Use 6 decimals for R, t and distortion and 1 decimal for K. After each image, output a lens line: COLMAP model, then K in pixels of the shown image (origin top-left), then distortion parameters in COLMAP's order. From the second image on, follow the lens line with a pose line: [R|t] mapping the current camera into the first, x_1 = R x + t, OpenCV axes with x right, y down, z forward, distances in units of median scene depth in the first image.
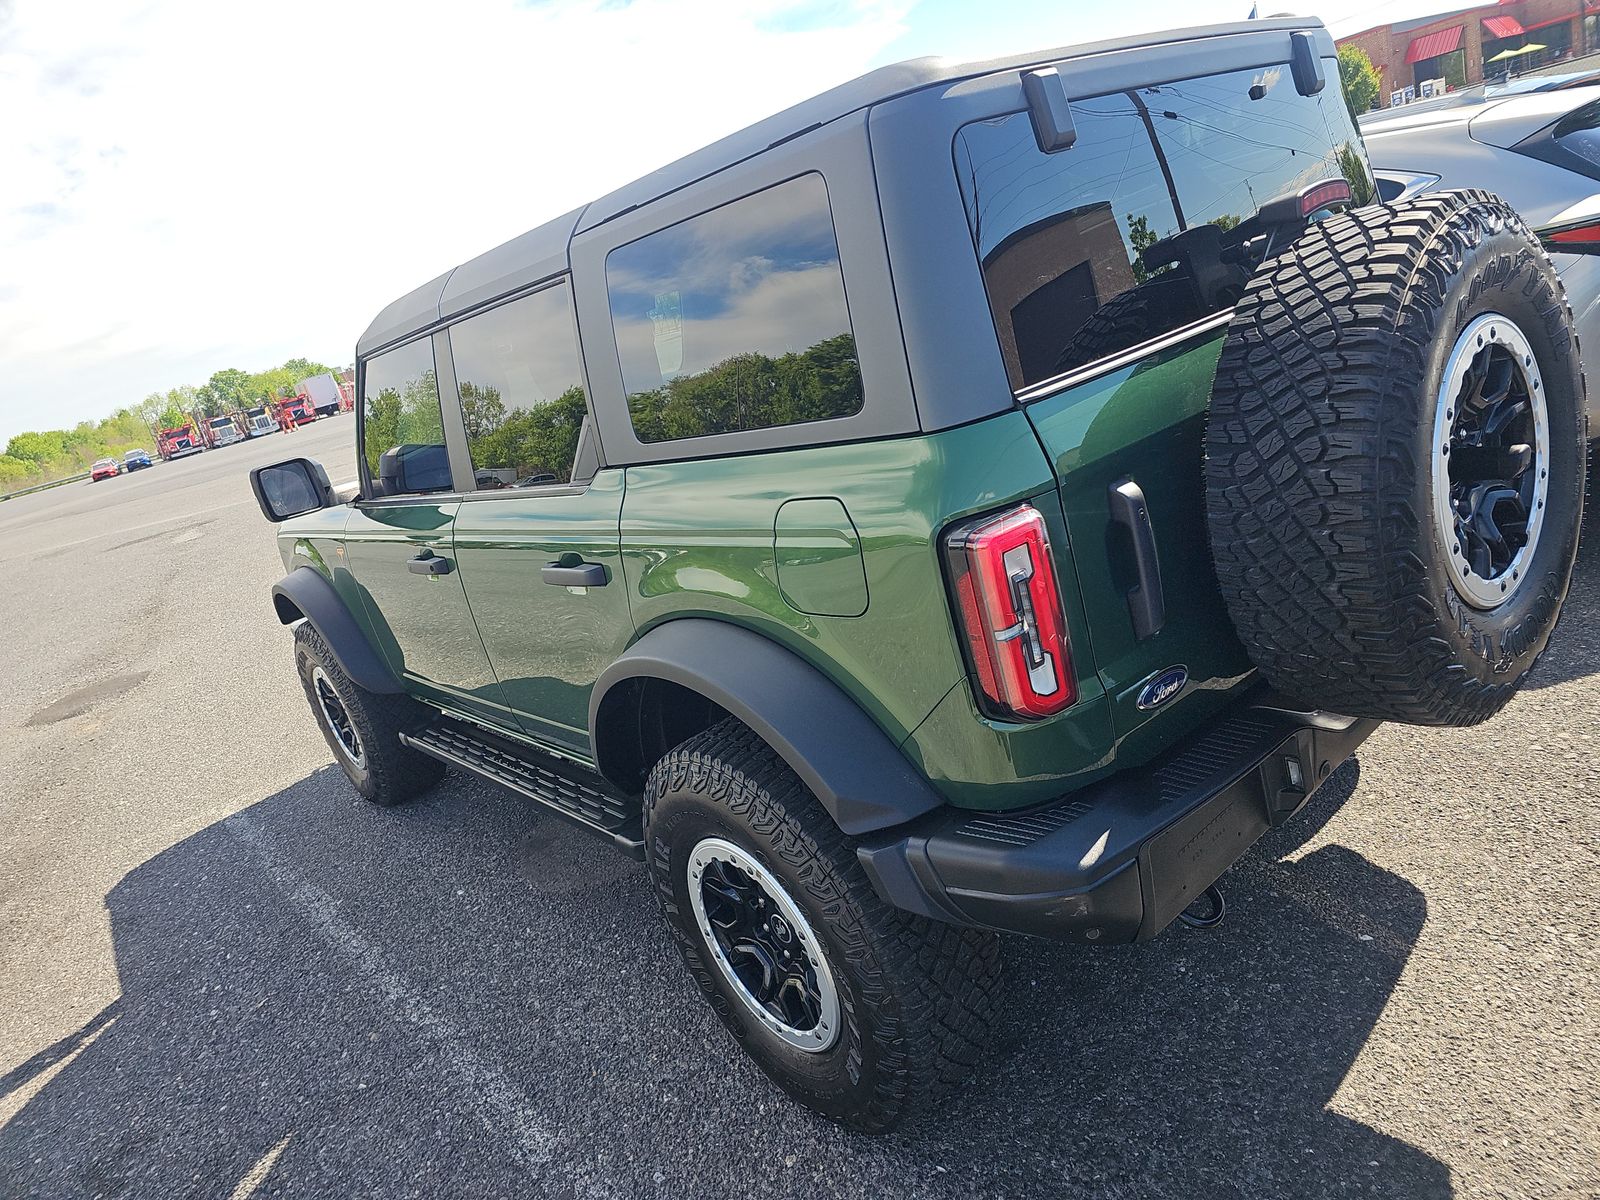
lens RADIAL K [[1060.8, 0, 801.1], [0, 1060.8, 590.4], [0, 0, 1]] dist [0.038851, -0.034911]
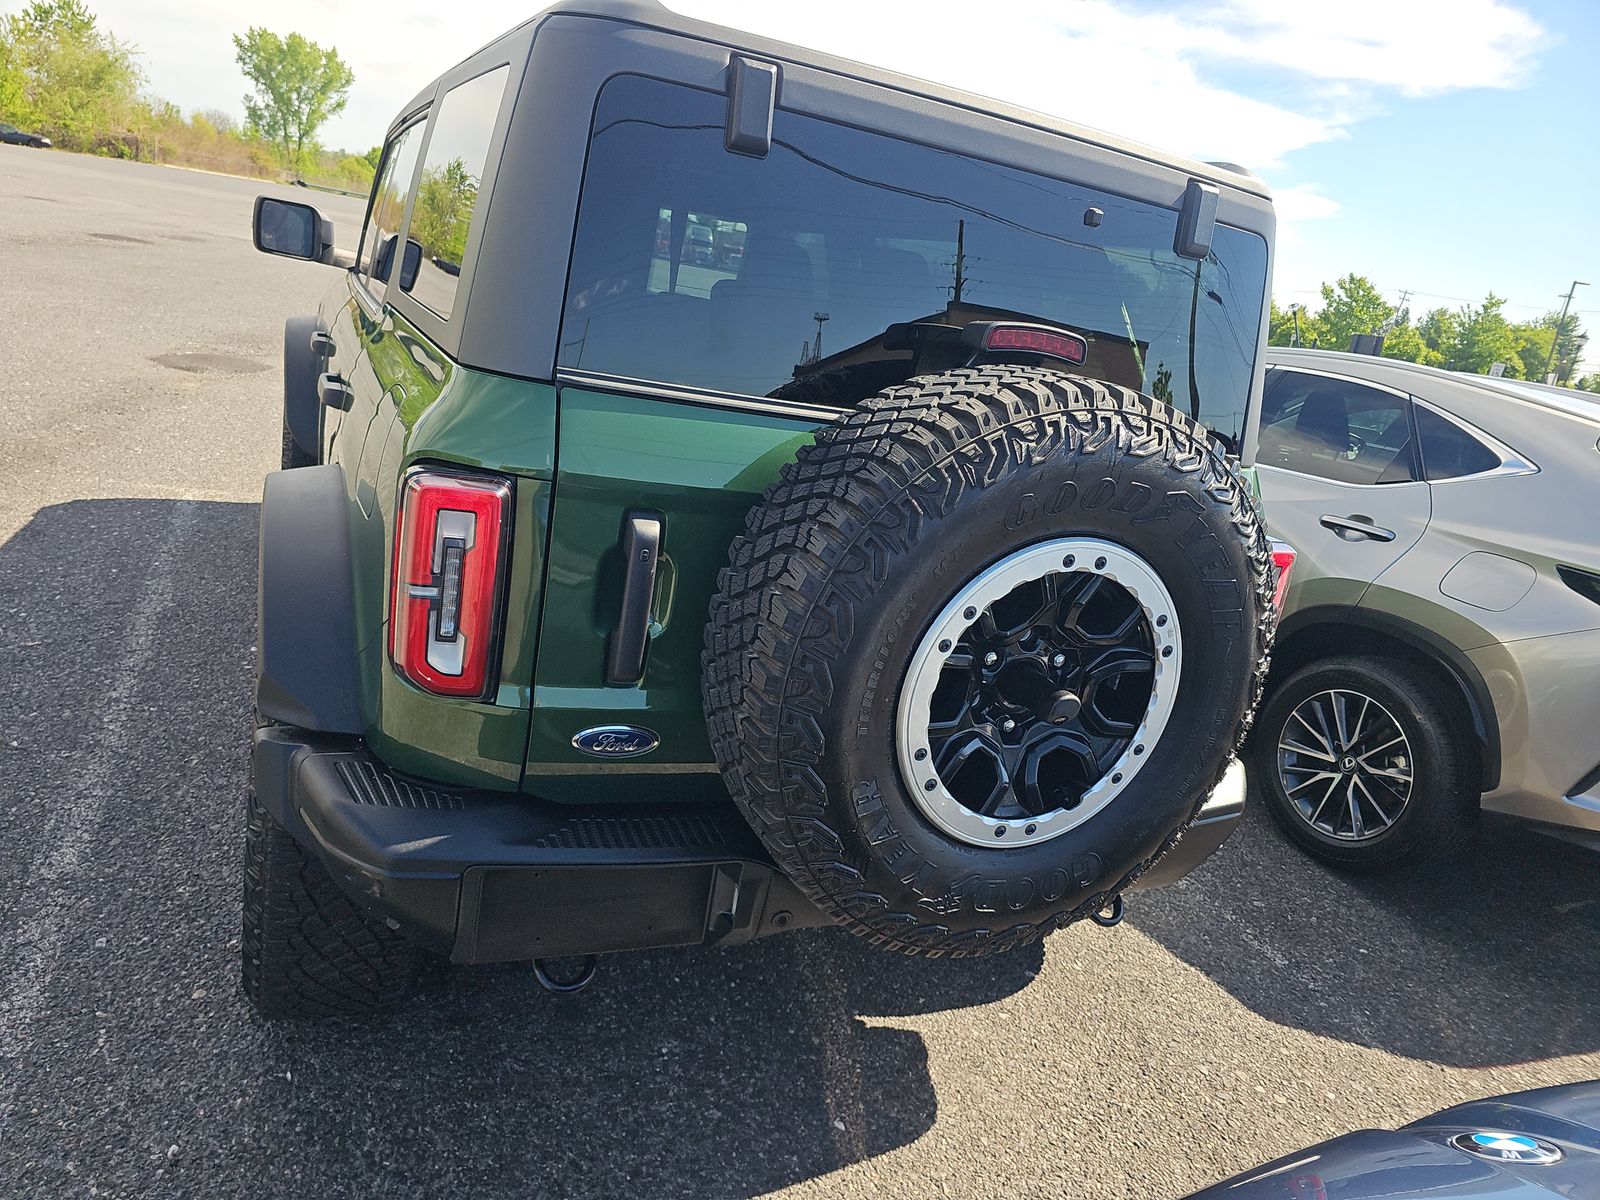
lens RADIAL K [[1060.8, 0, 800.7], [0, 1060.8, 607.5], [0, 0, 1]] dist [0.038851, -0.034911]
pose [[0.867495, 0.474298, -0.149977, 0.413950], [-0.469553, 0.880289, 0.067903, -0.109575], [0.164229, 0.011517, 0.986355, 0.084016]]
